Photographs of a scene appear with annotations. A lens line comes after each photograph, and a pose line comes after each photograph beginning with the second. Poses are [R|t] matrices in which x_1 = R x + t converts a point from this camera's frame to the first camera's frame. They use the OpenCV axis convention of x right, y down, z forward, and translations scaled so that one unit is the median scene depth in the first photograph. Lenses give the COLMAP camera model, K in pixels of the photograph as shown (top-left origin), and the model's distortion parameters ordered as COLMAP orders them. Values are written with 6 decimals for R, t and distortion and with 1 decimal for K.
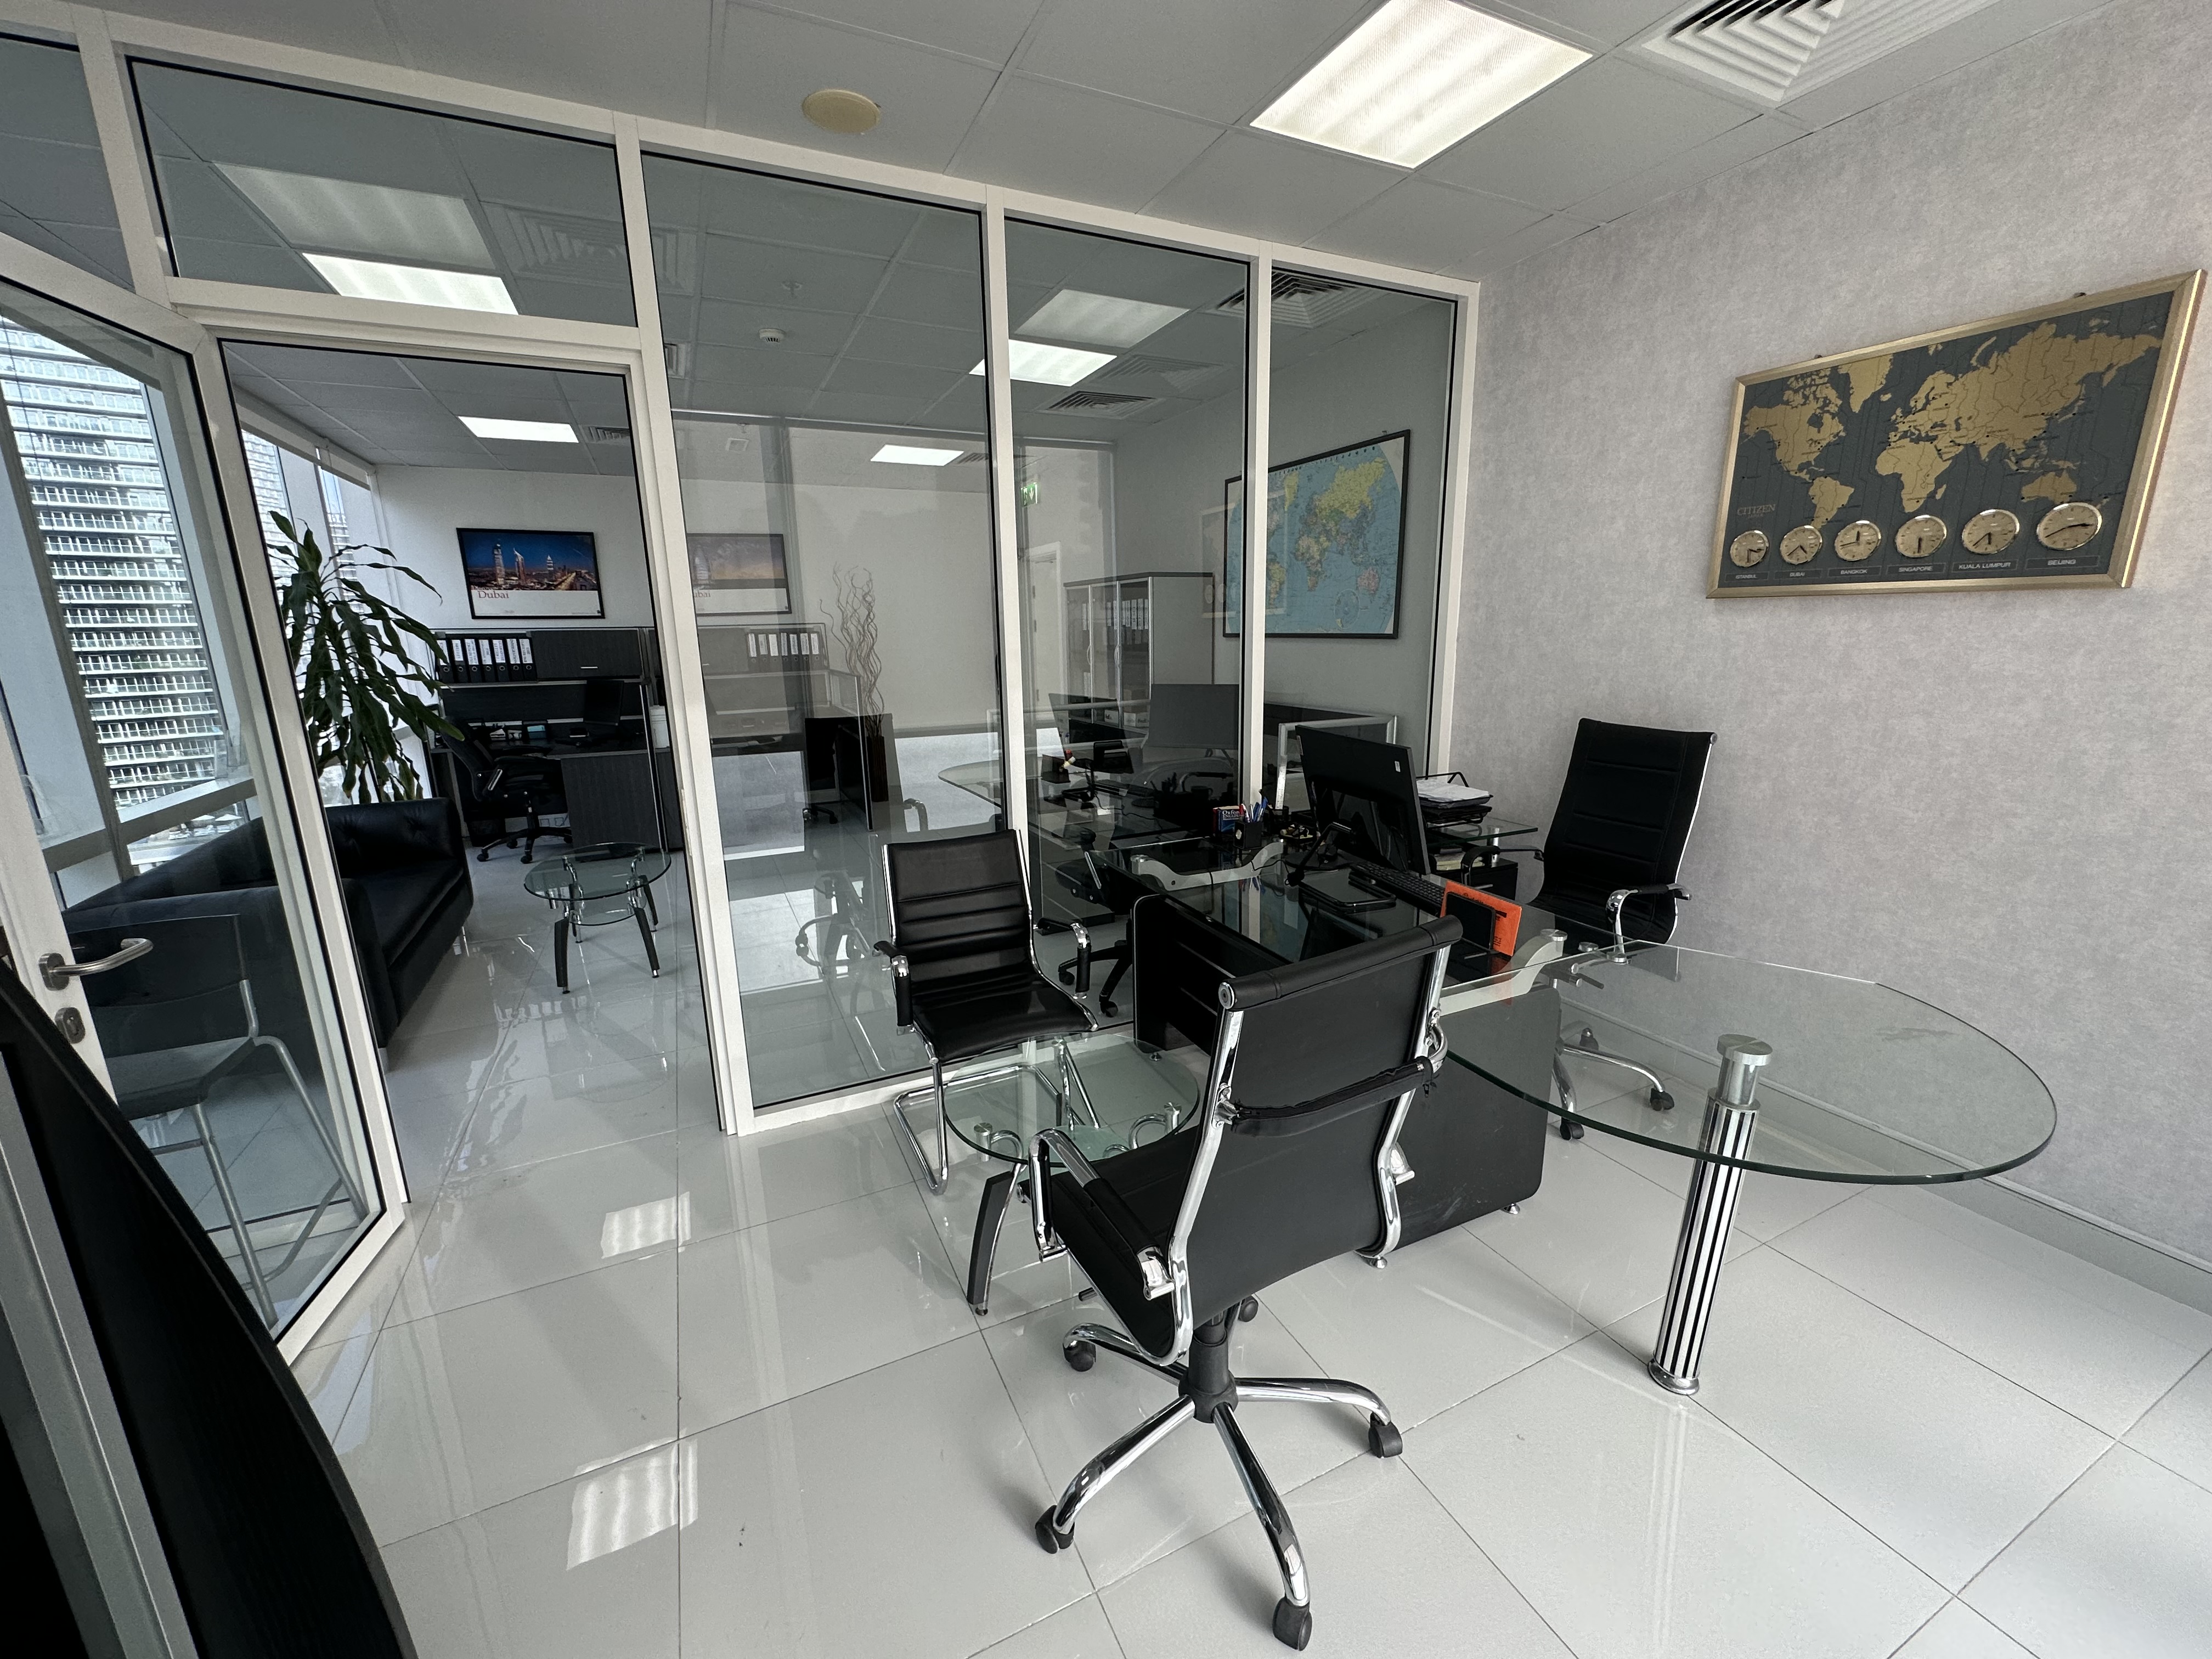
lens RADIAL K [[887.2, 0, 1104.5], [0, 887.2, 833.7], [0, 0, 1]] dist [-0.000562, -0.000072]
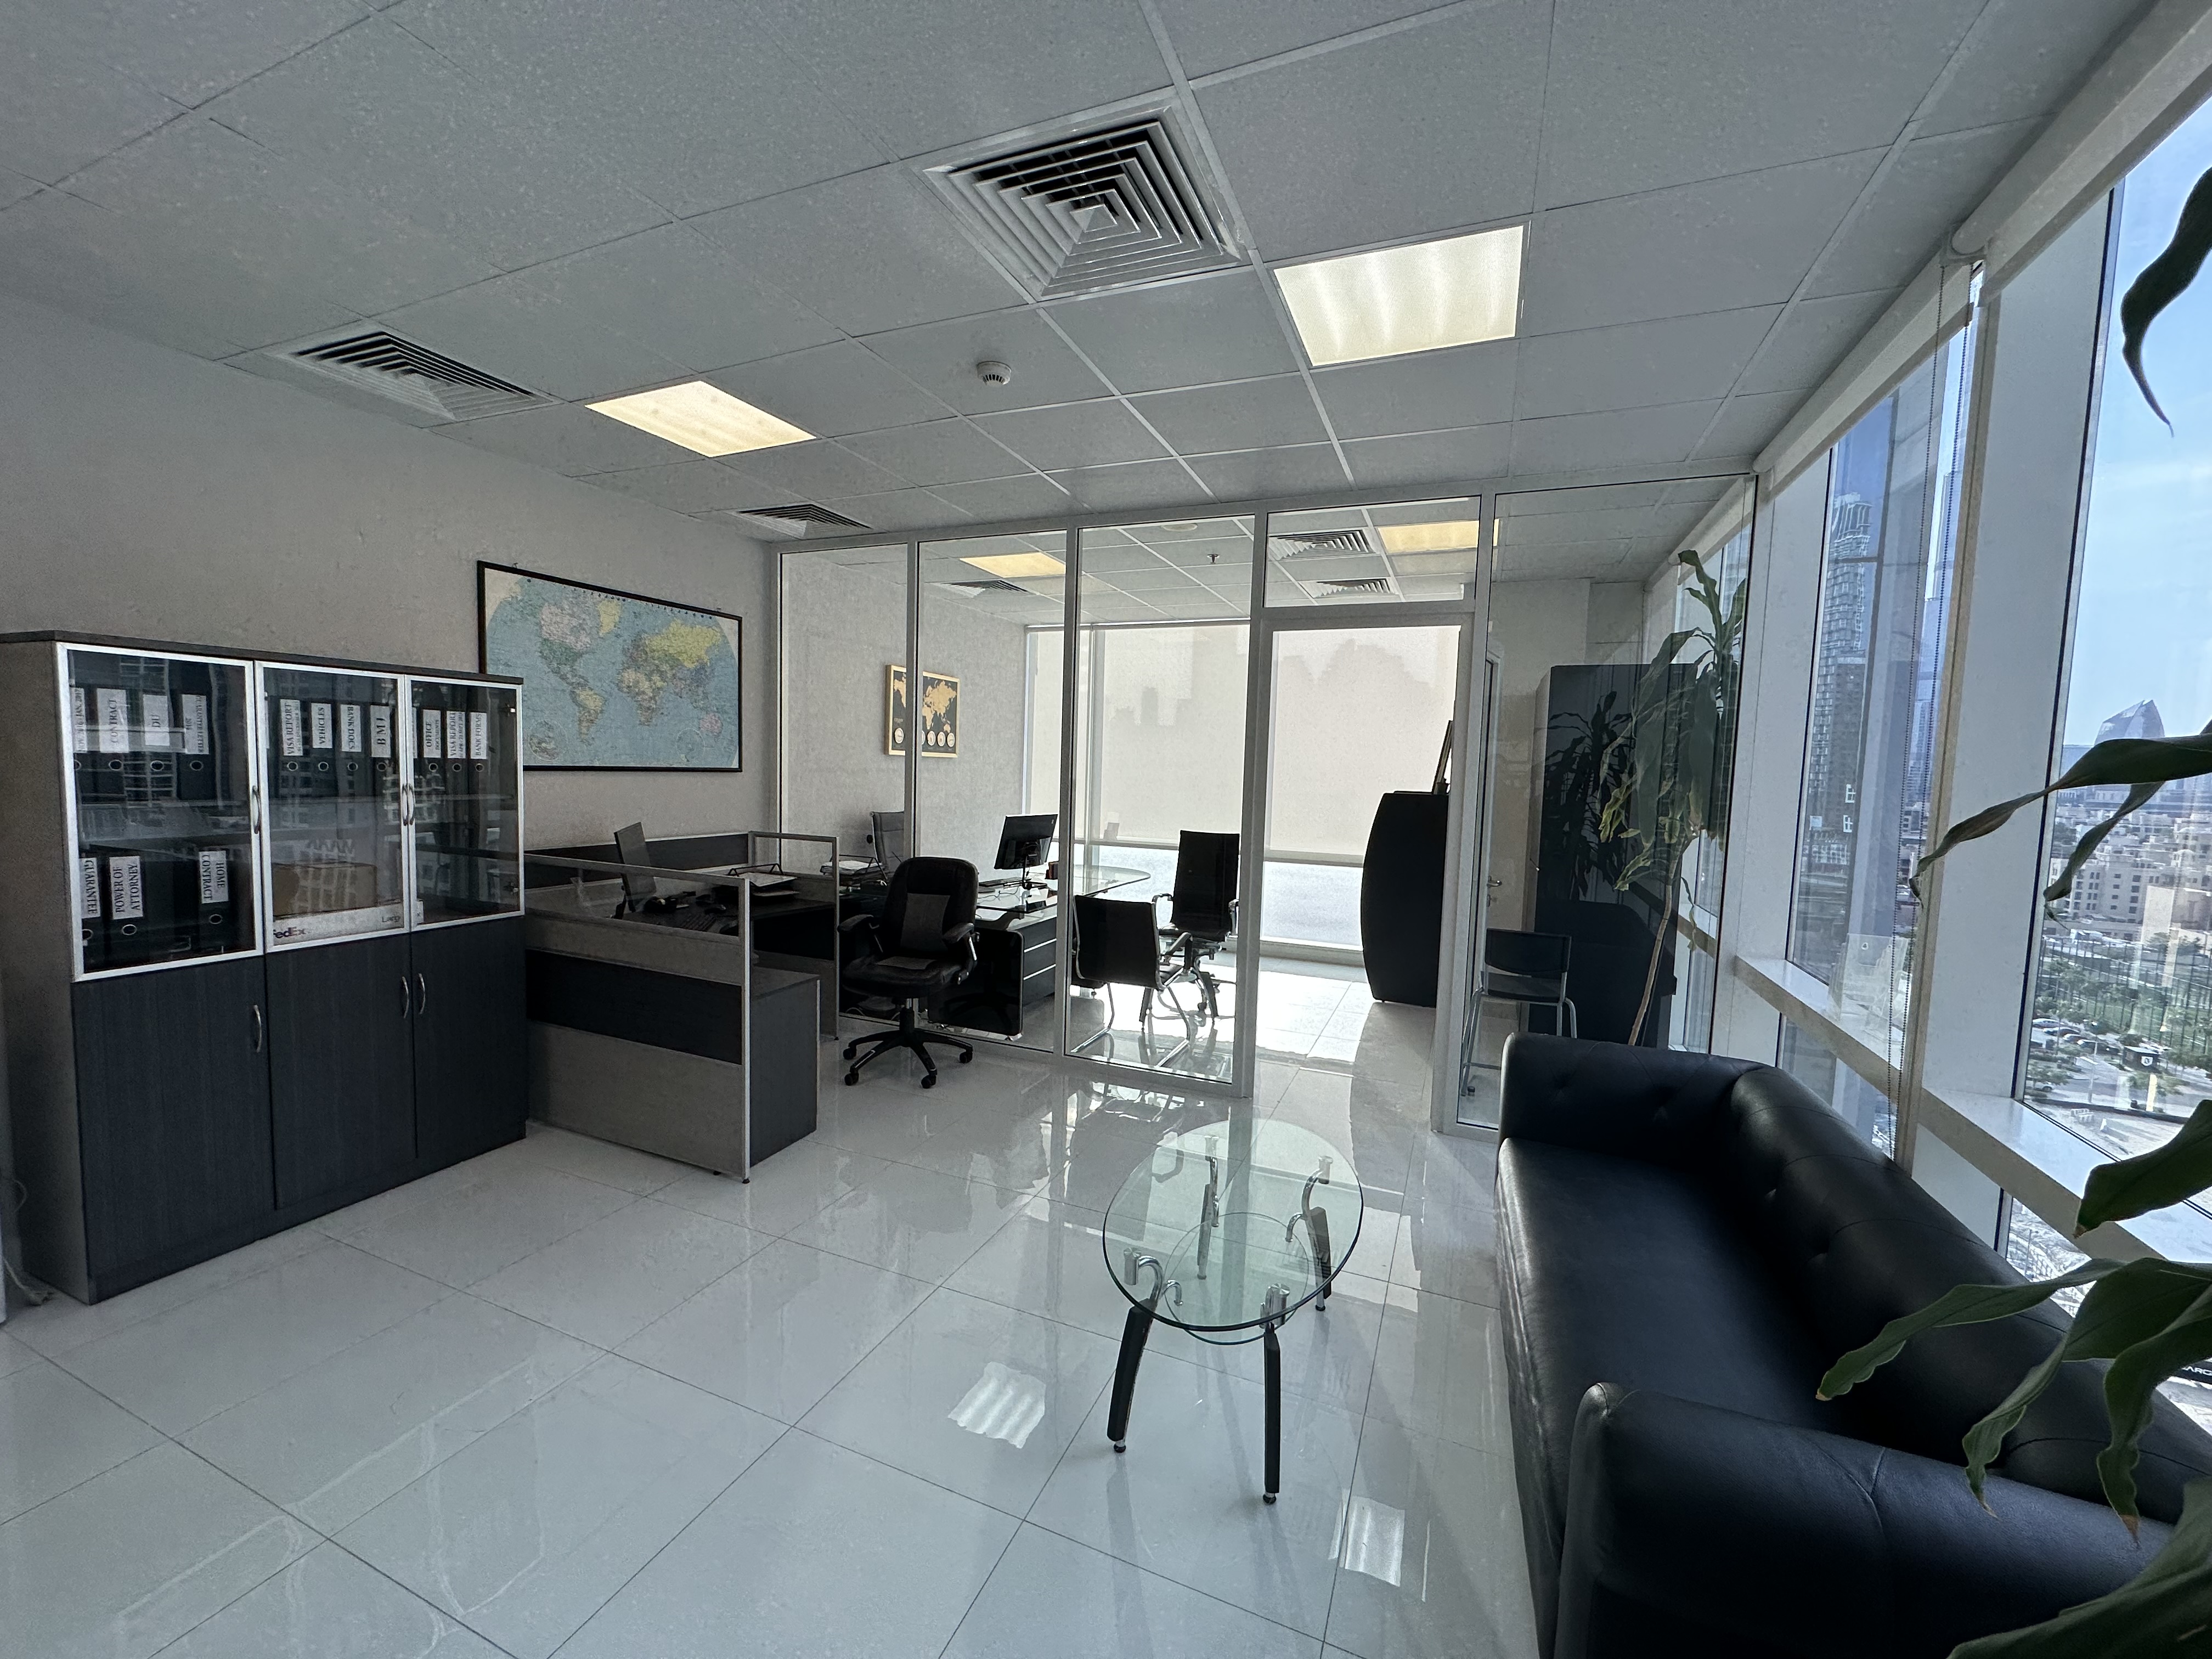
lens RADIAL K [[887.2, 0, 1108.3], [0, 887.2, 832.1], [0, 0, 1]] dist [-0.000562, -0.000072]
pose [[-0.655808, -0.061051, 0.752455, -0.959768], [0.150776, 0.966051, 0.209791, -0.317971], [-0.739718, 0.251035, -0.624339, 1.398261]]
